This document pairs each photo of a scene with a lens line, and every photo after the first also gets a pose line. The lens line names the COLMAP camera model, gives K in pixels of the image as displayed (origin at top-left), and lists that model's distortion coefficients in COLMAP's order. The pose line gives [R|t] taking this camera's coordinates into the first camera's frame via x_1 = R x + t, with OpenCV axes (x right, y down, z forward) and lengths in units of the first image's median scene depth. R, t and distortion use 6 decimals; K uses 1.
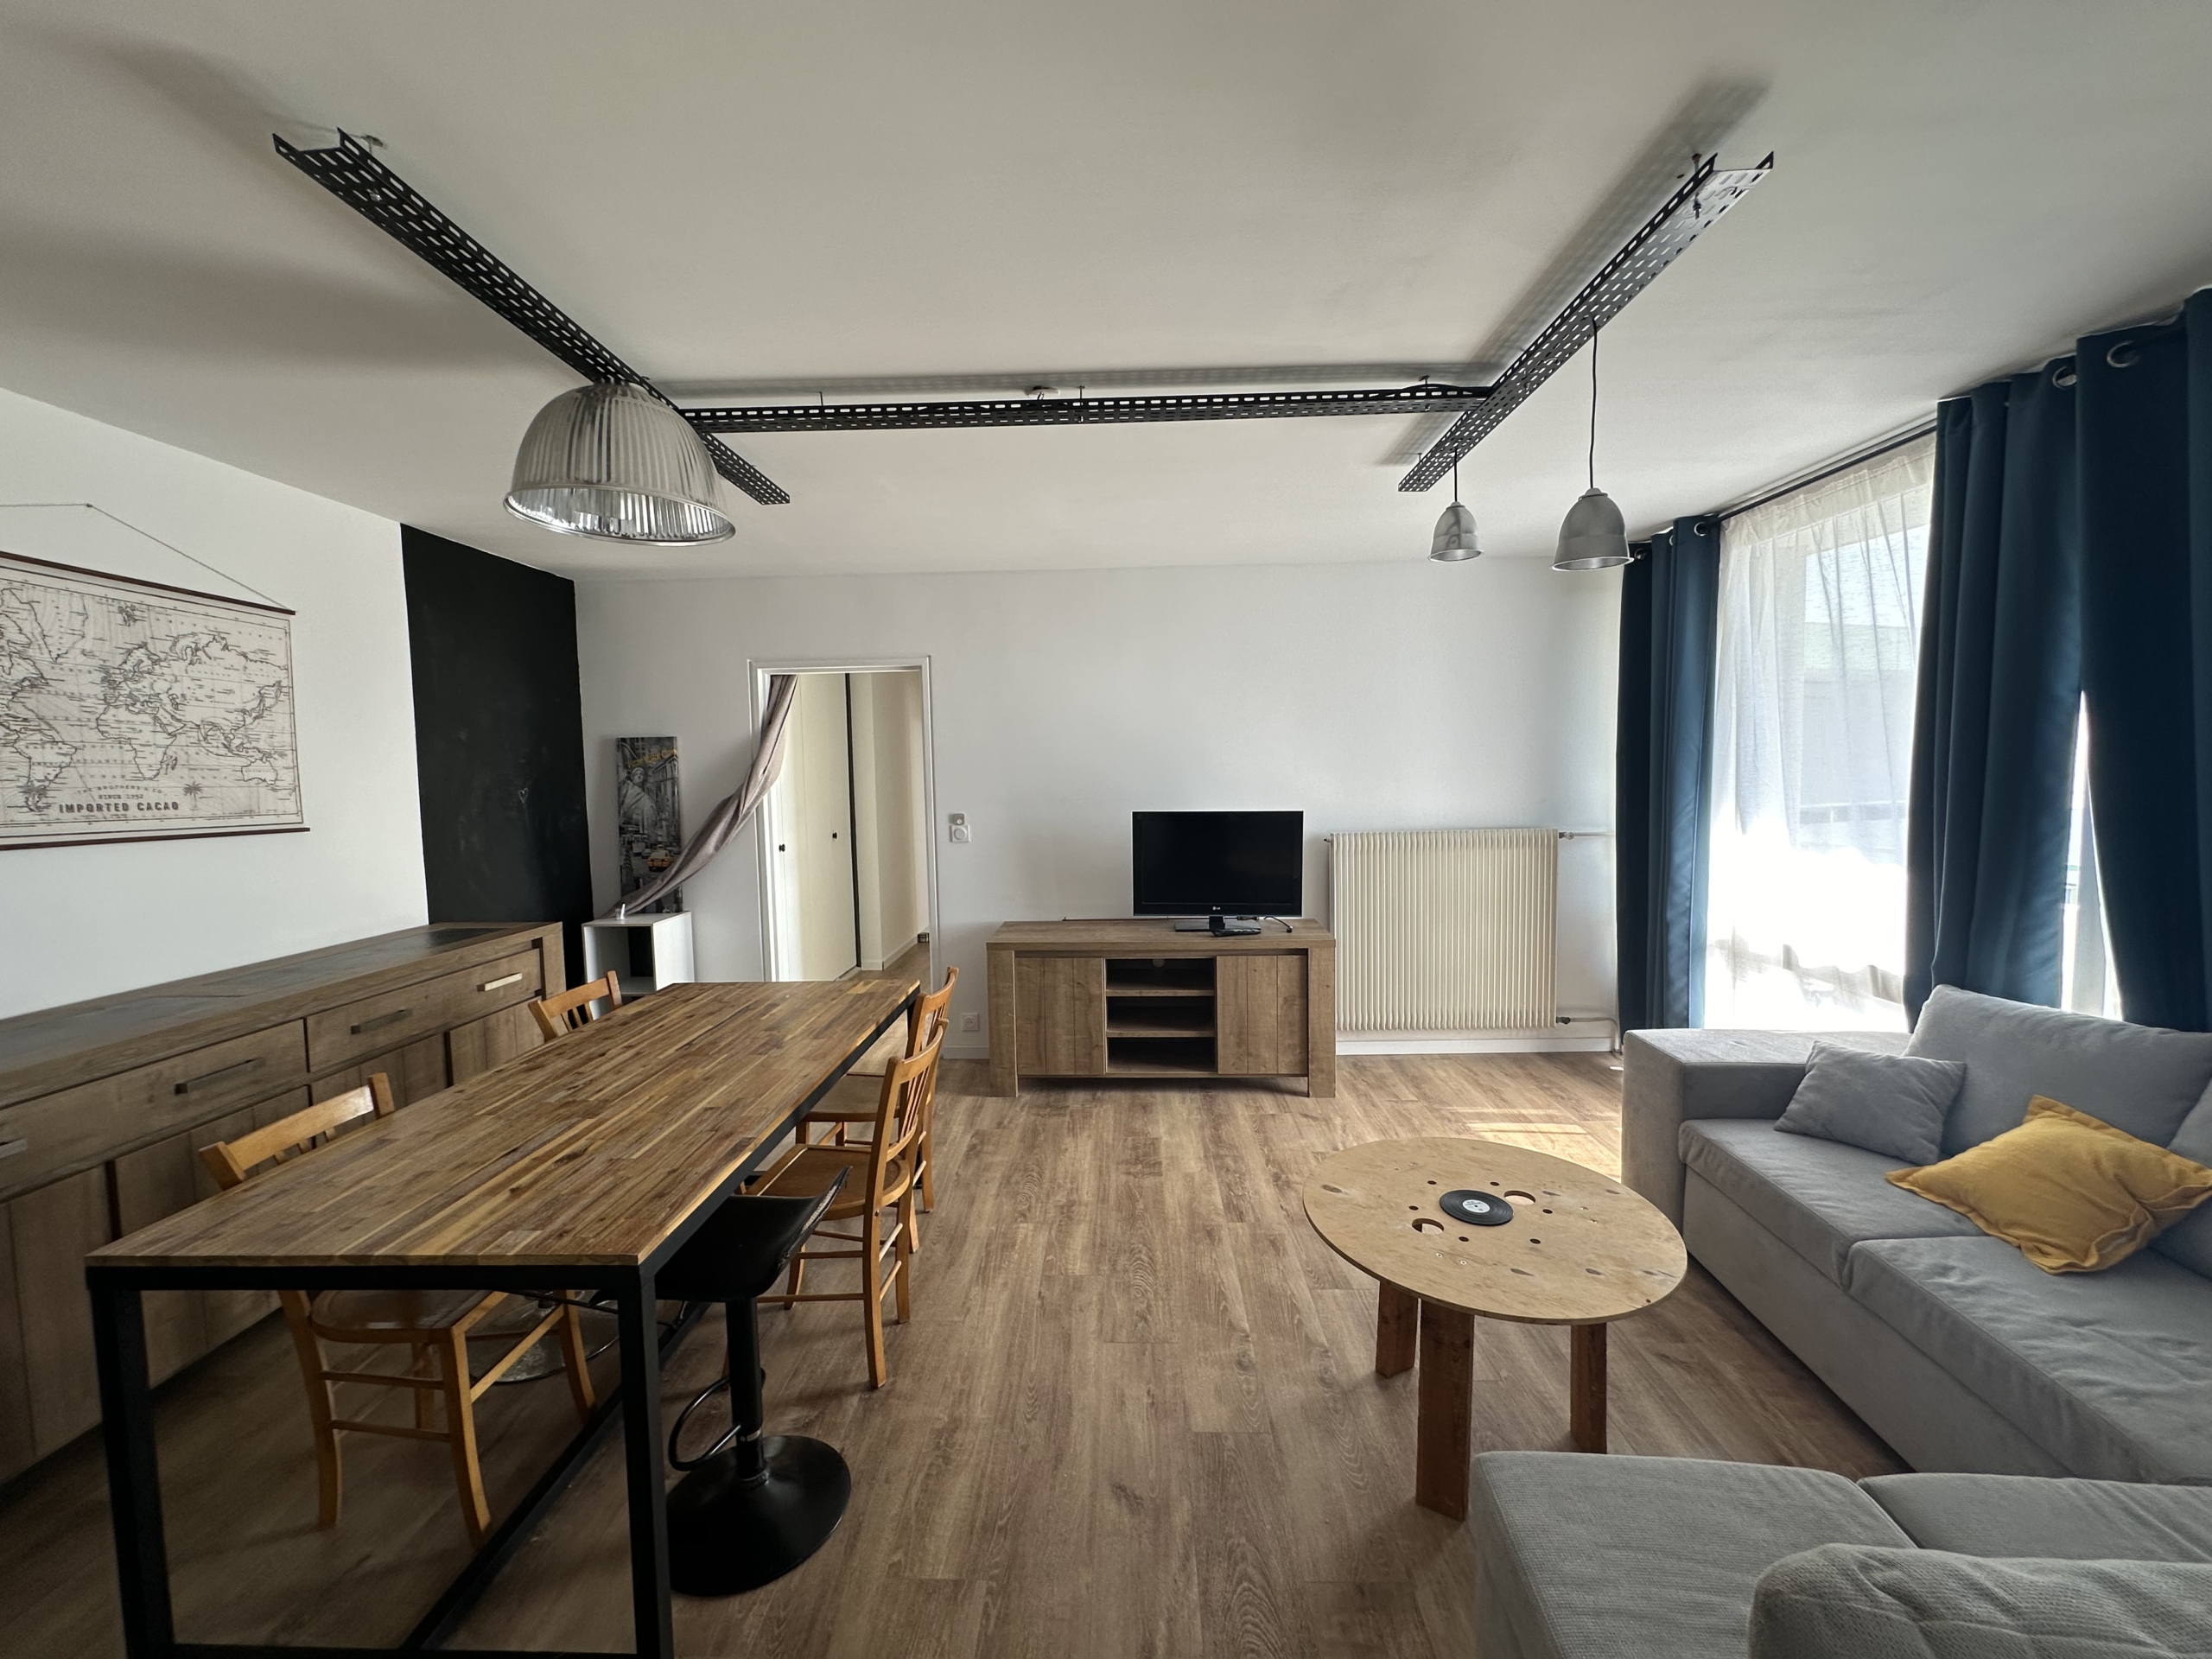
lens RADIAL K [[885.1, 0, 1105.7], [0, 885.1, 826.3], [0, 0, 1]] dist [-0.003143, 0.001141]
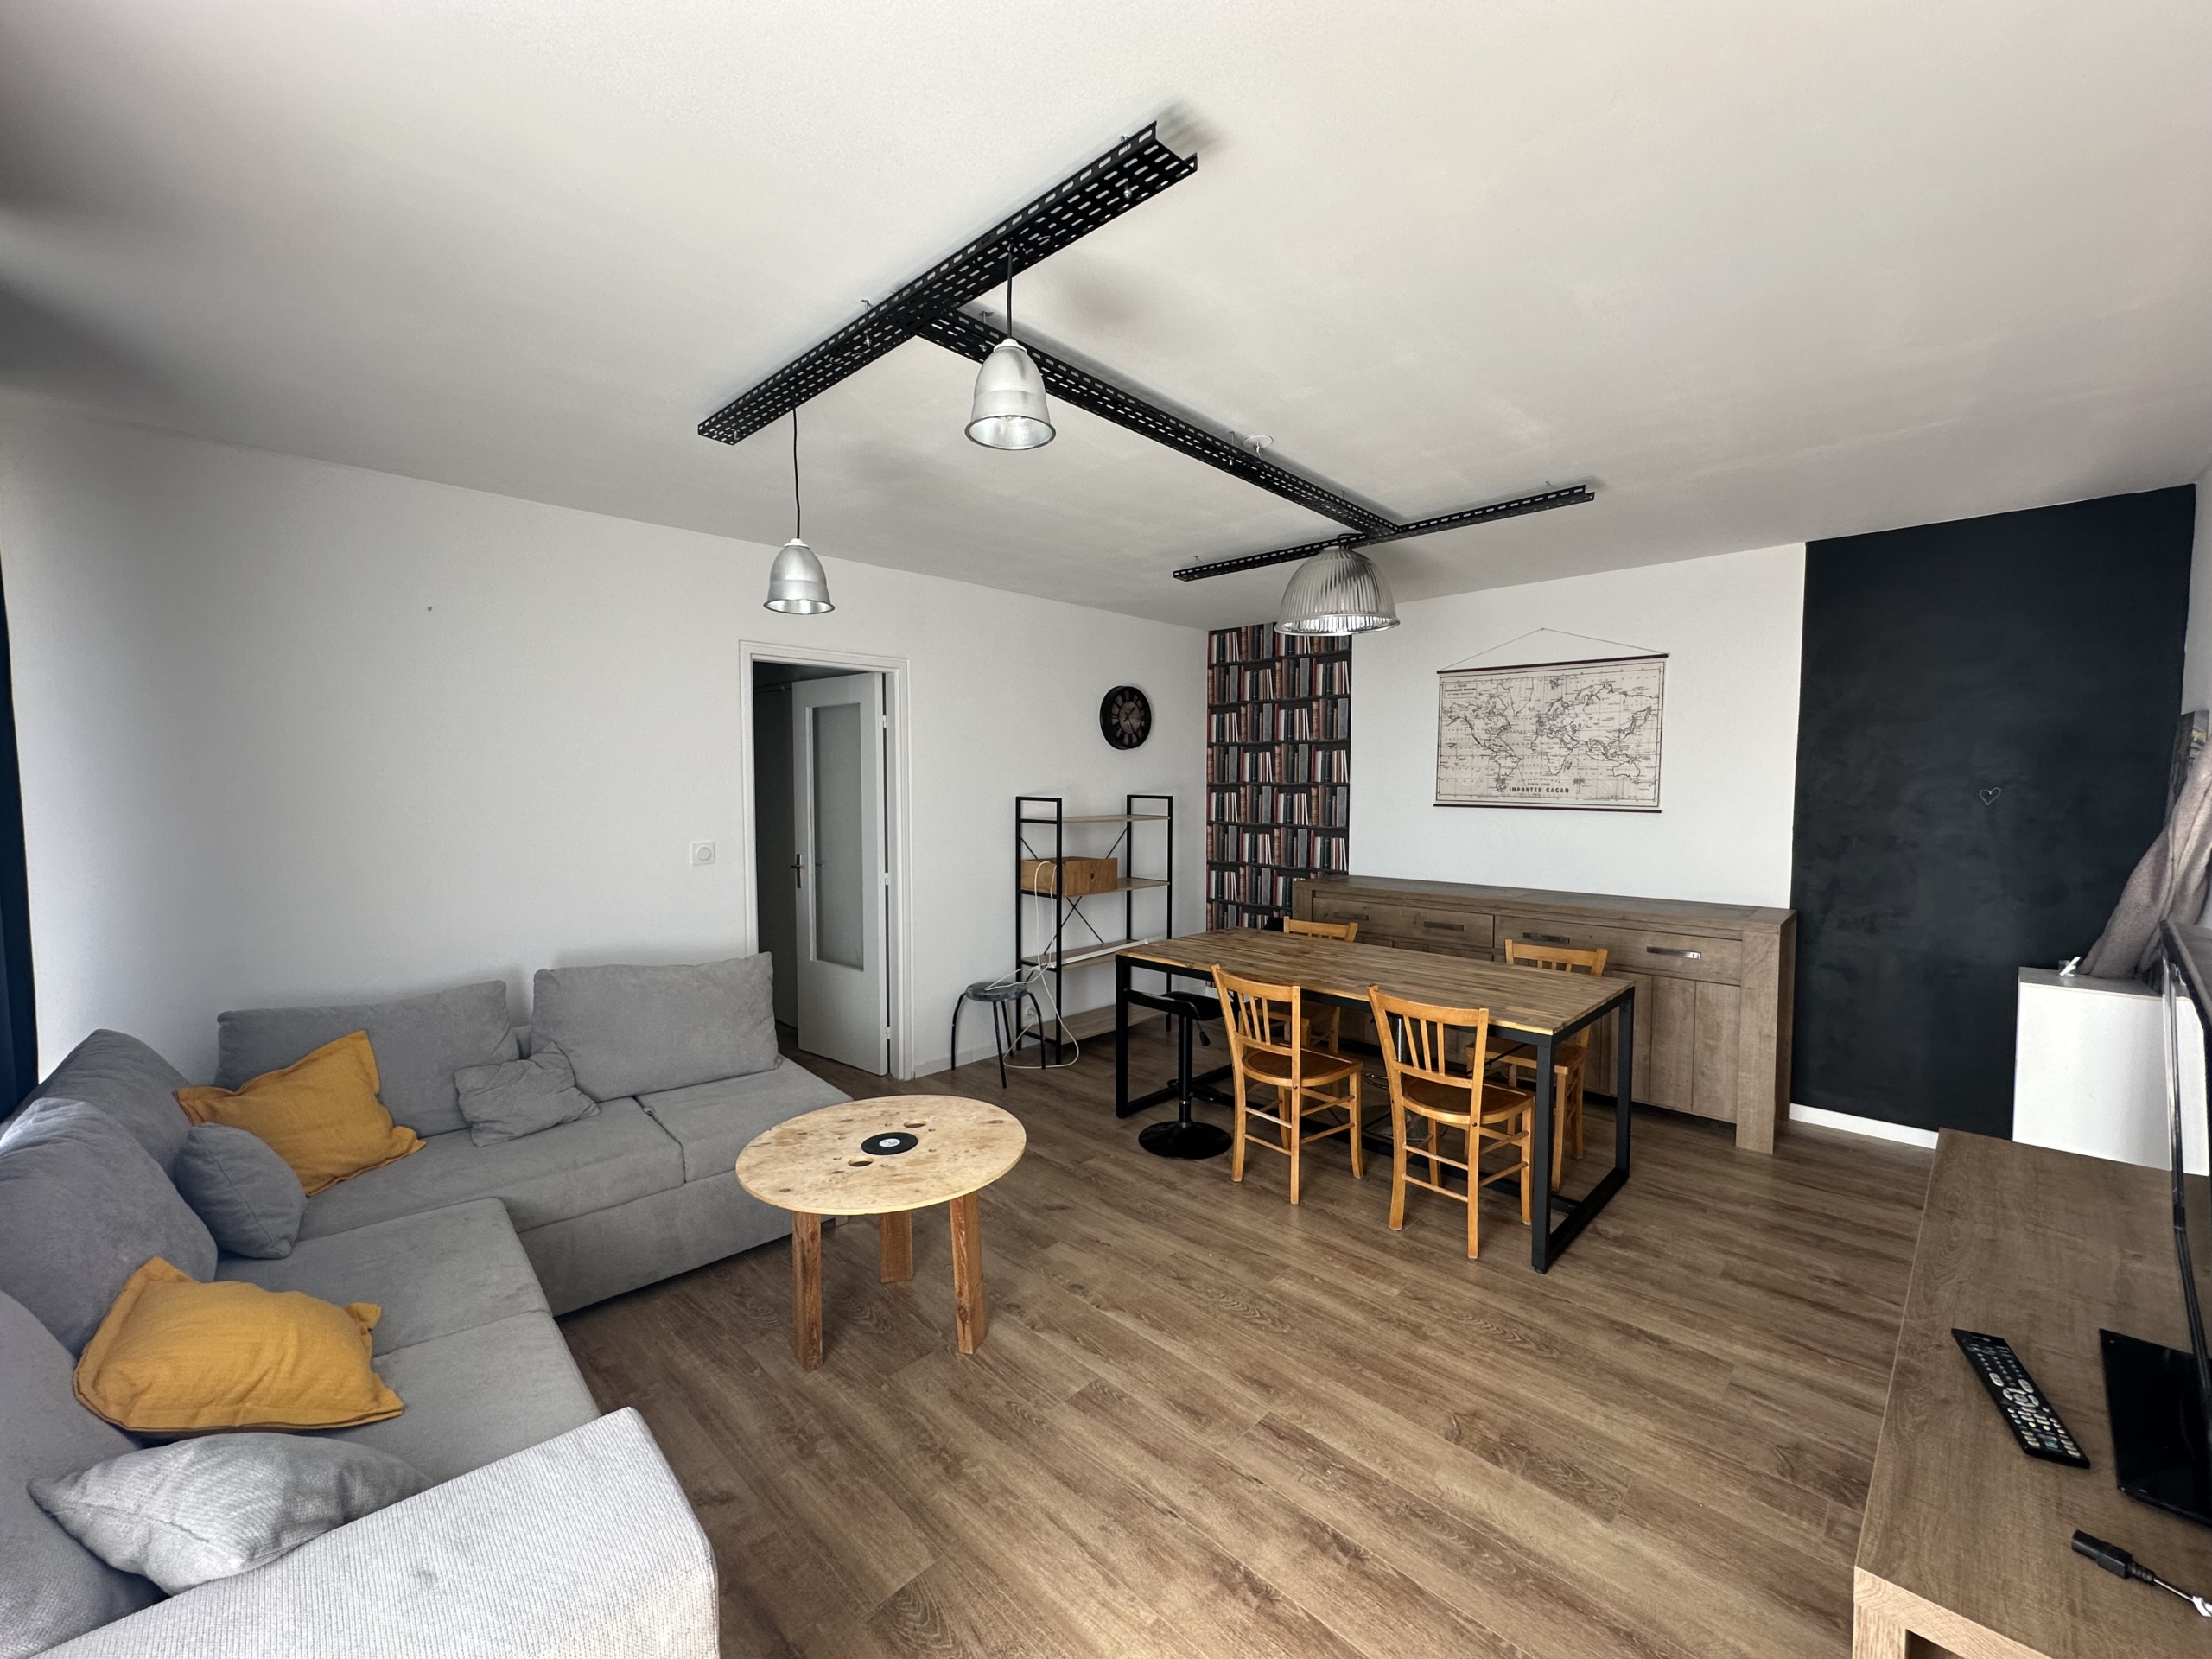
lens RADIAL K [[885.1, 0, 1106.4], [0, 885.1, 832.3], [0, 0, 1]] dist [-0.003143, 0.001141]
pose [[-0.676203, 0.065658, -0.733784, 0.792012], [-0.031276, 0.992564, 0.117635, -0.113171], [0.736052, 0.102495, -0.669121, 1.454356]]
